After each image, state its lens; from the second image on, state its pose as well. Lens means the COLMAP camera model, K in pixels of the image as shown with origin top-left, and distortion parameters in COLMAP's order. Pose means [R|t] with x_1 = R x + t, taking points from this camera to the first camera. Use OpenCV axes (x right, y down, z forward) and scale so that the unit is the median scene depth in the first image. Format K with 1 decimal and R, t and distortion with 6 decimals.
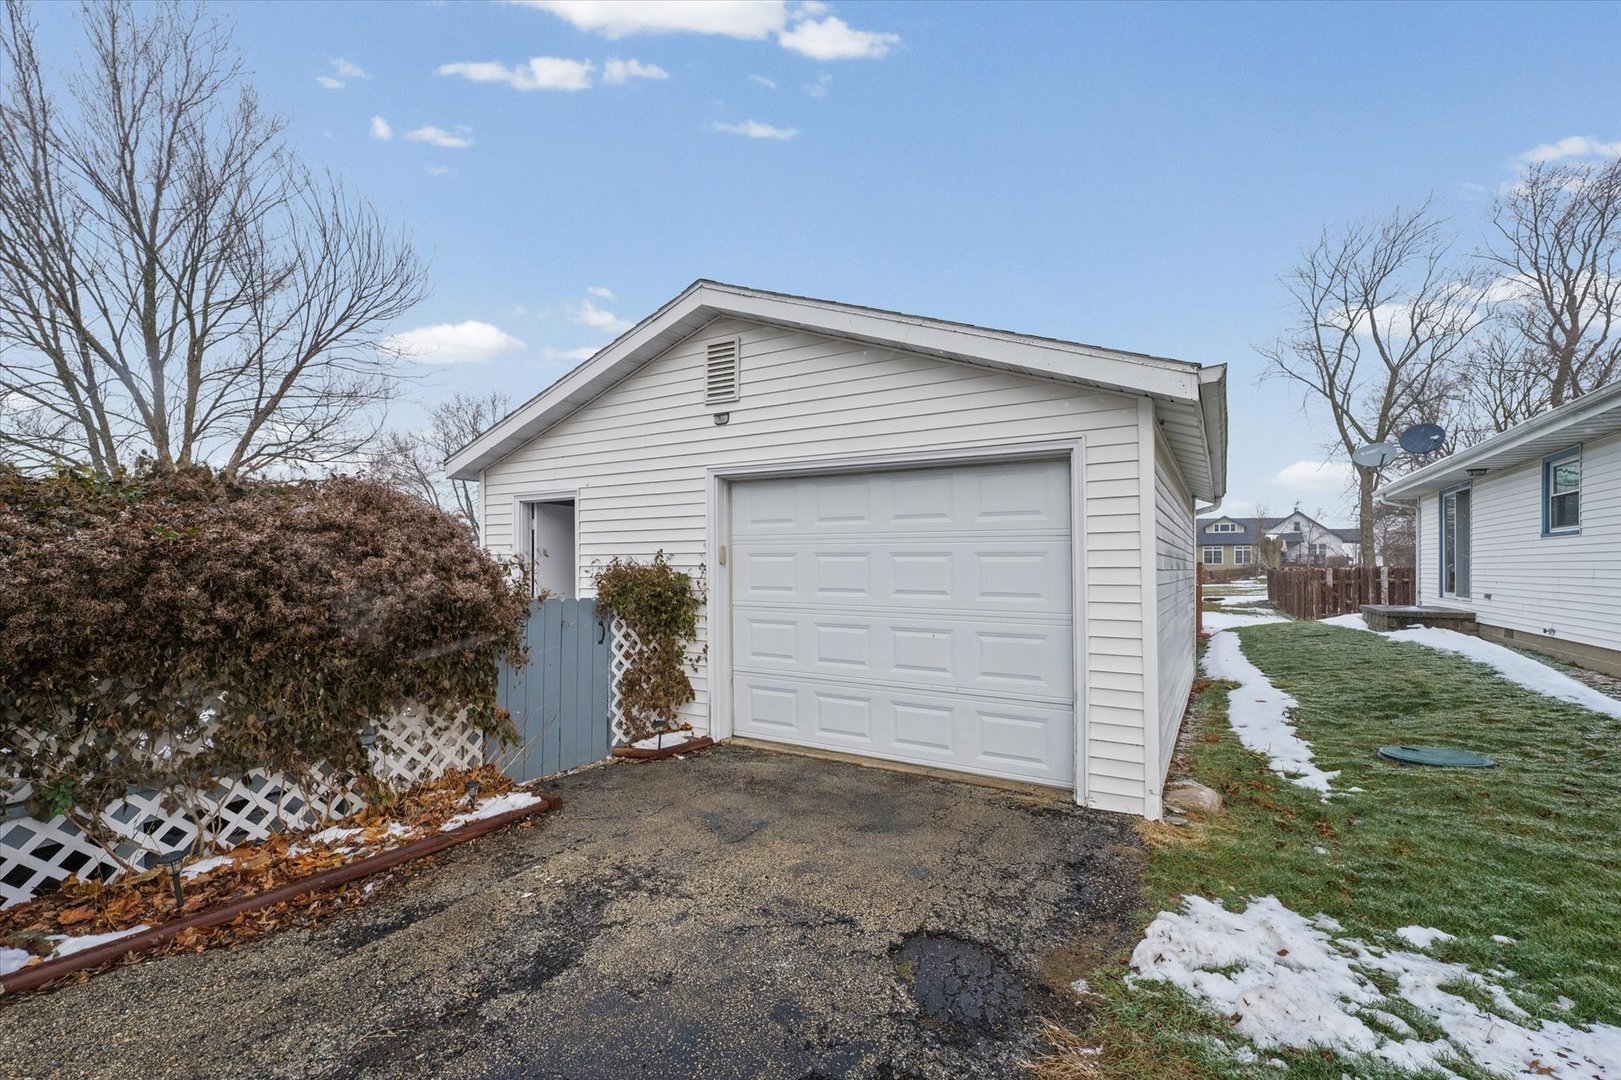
lens RADIAL K [[666.6, 0, 814.3], [0, 666.6, 556.0], [0, 0, 1]] dist [-0.000438, 0.000013]
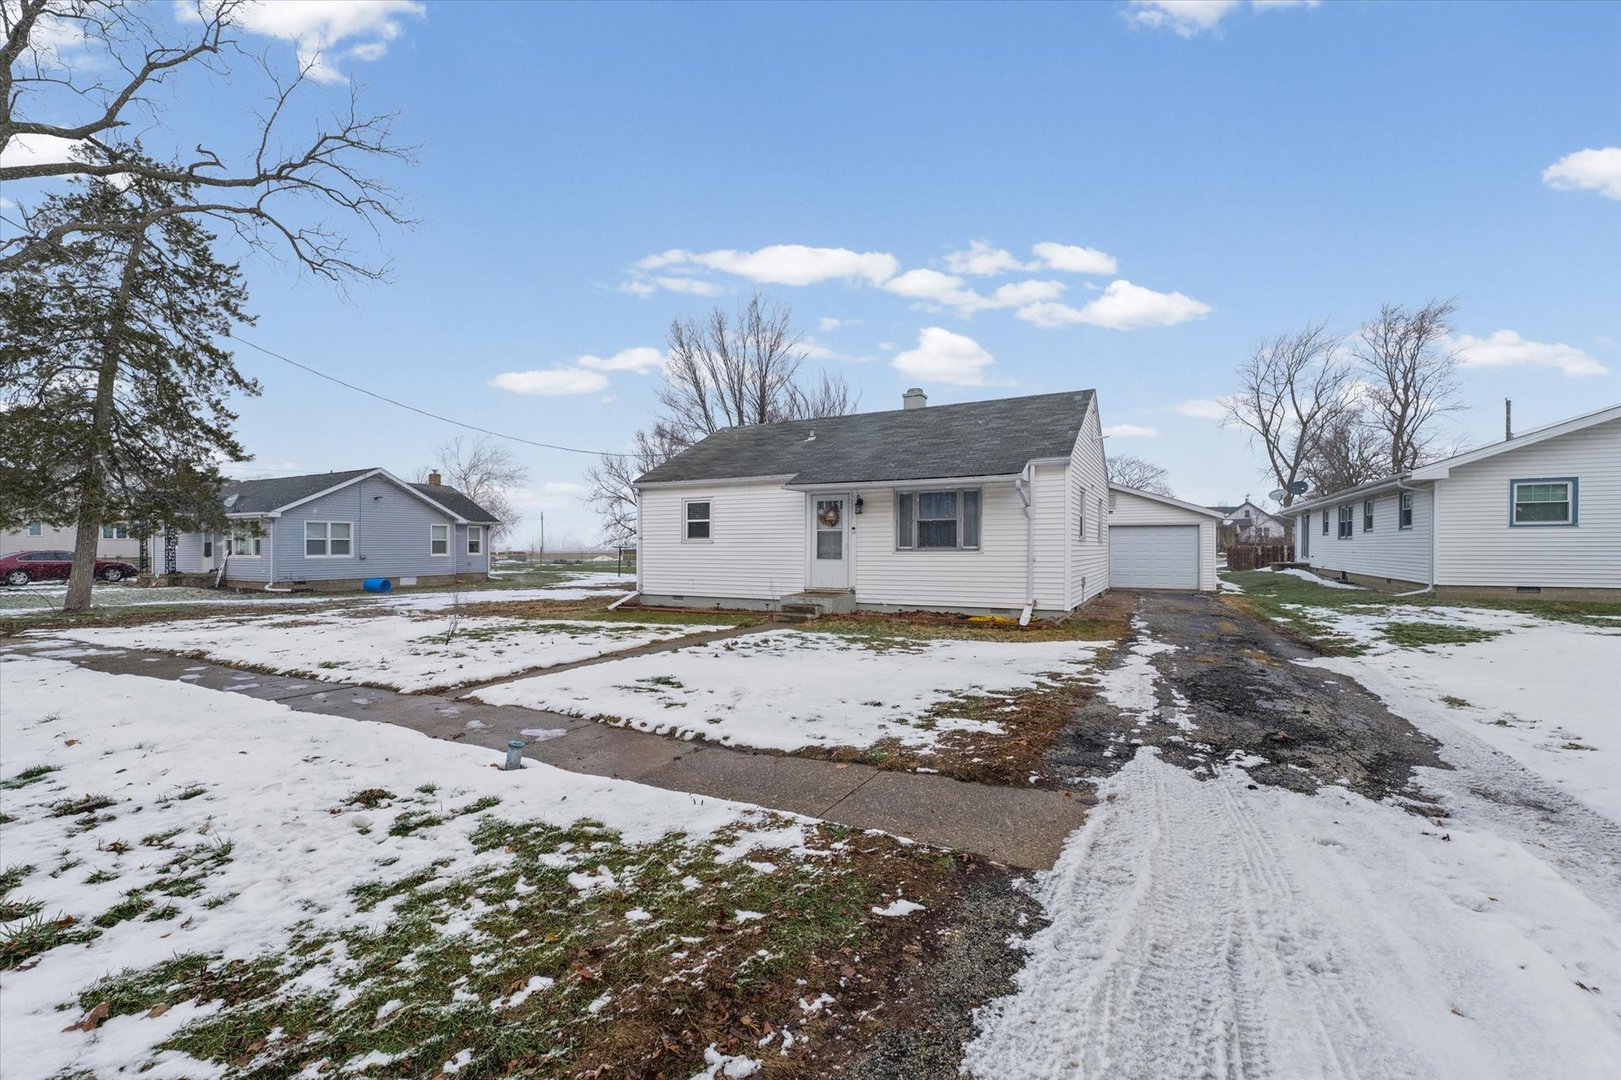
lens RADIAL K [[666.6, 0, 806.4], [0, 666.6, 545.5], [0, 0, 1]] dist [-0.000438, 0.000013]
pose [[0.999147, -0.006727, 0.040737, -0.400104], [0.006234, 0.999906, 0.012221, -0.010597], [-0.040816, -0.011956, 0.999095, -0.561946]]
